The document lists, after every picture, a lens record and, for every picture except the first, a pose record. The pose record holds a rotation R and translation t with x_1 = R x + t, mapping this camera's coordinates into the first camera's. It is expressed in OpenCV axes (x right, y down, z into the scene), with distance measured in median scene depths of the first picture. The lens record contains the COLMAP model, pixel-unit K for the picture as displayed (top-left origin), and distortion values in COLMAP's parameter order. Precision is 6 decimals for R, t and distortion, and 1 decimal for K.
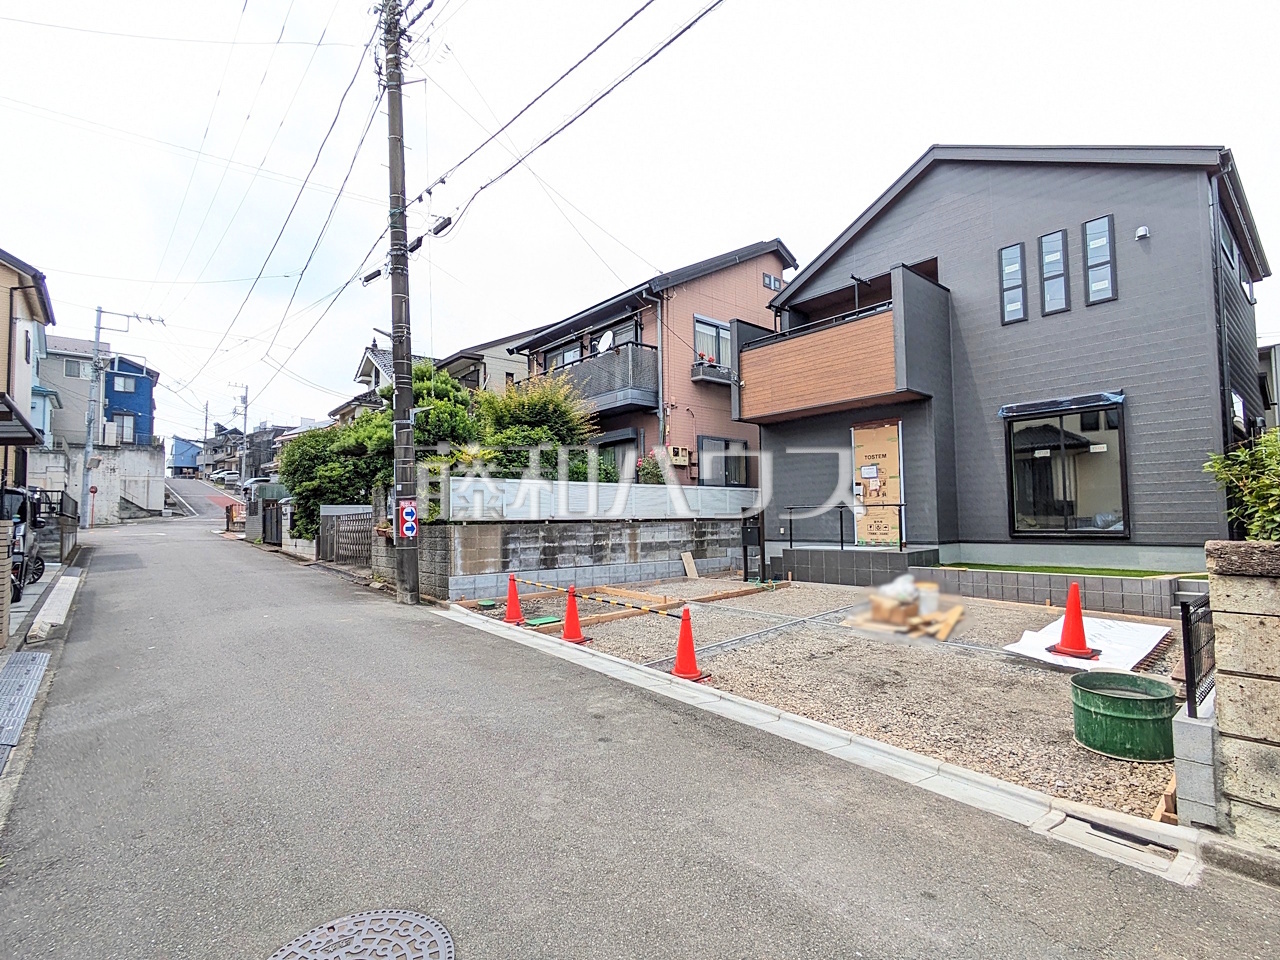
lens RADIAL K [[602.3, 0, 638.0], [0, 602.3, 488.0], [0, 0, 1]] dist [0.001134, 0.001256]
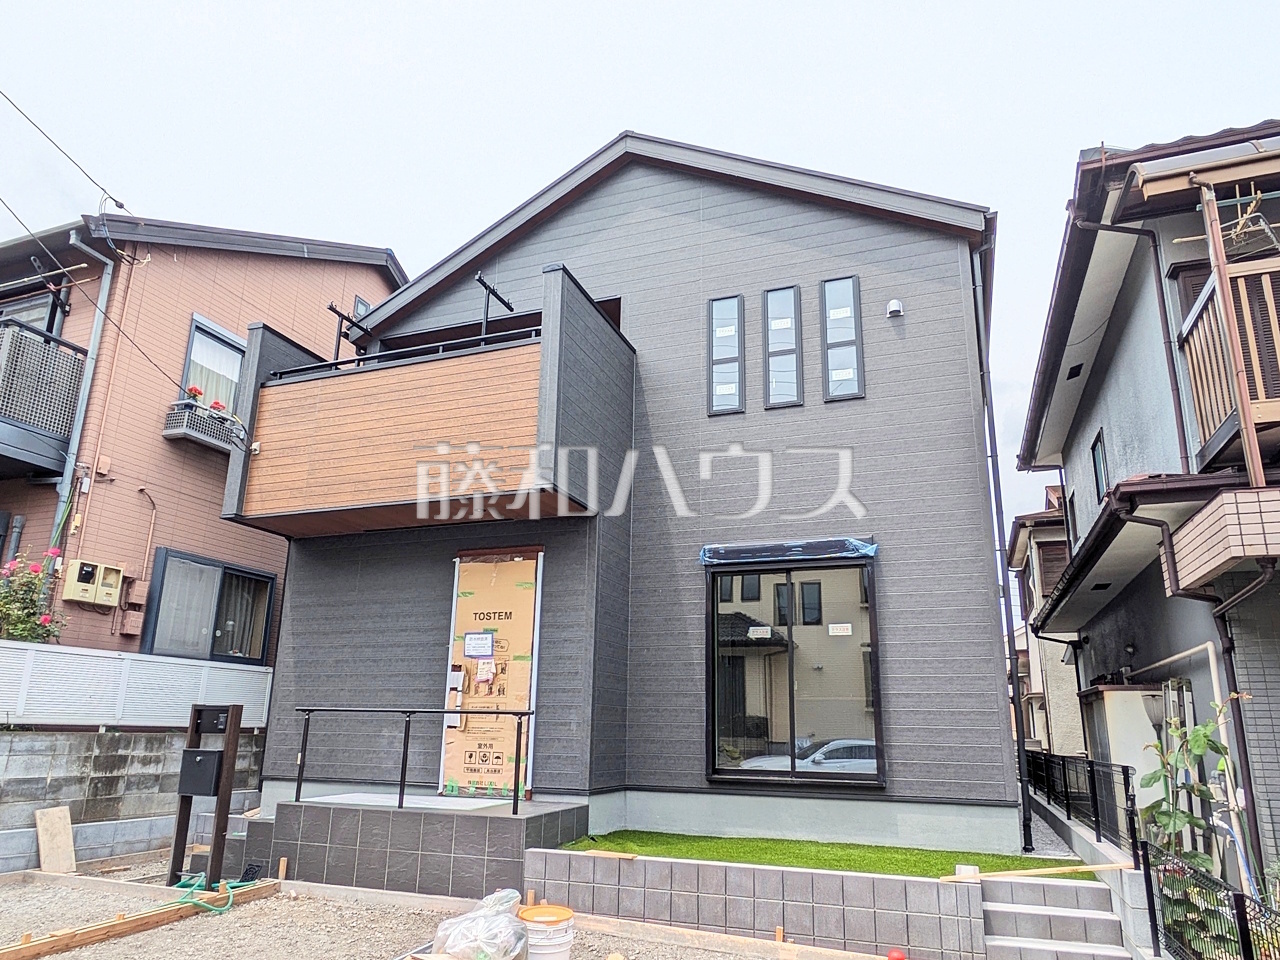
lens RADIAL K [[834.5, 0, 635.2], [0, 834.5, 514.2], [0, 0, 1]] dist [-0.004716, 0.001752]
pose [[0.878793, 0.149369, 0.453223, 0.161237], [-0.056668, 0.975694, -0.211682, 0.007413], [-0.473826, 0.160341, 0.865898, 0.301137]]
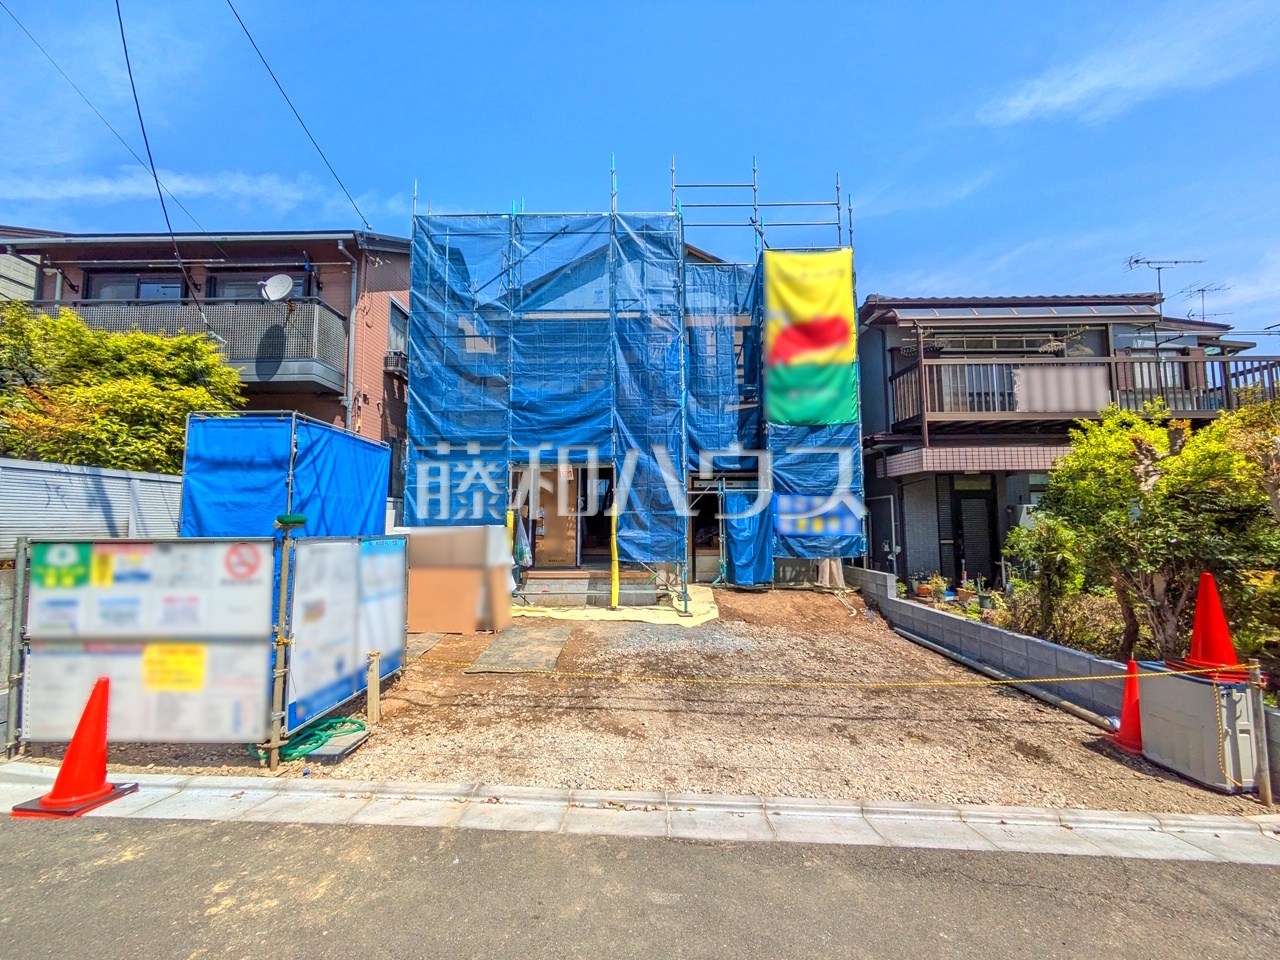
lens RADIAL K [[501.0, 0, 638.2], [0, 501.0, 481.1], [0, 0, 1]] dist [-0.002084, -0.000241]
pose [[0.661982, 0.070973, 0.746152, -0.229396], [-0.042539, 0.997460, -0.057137, -0.002140], [-0.748312, 0.006083, 0.663319, 0.351862]]
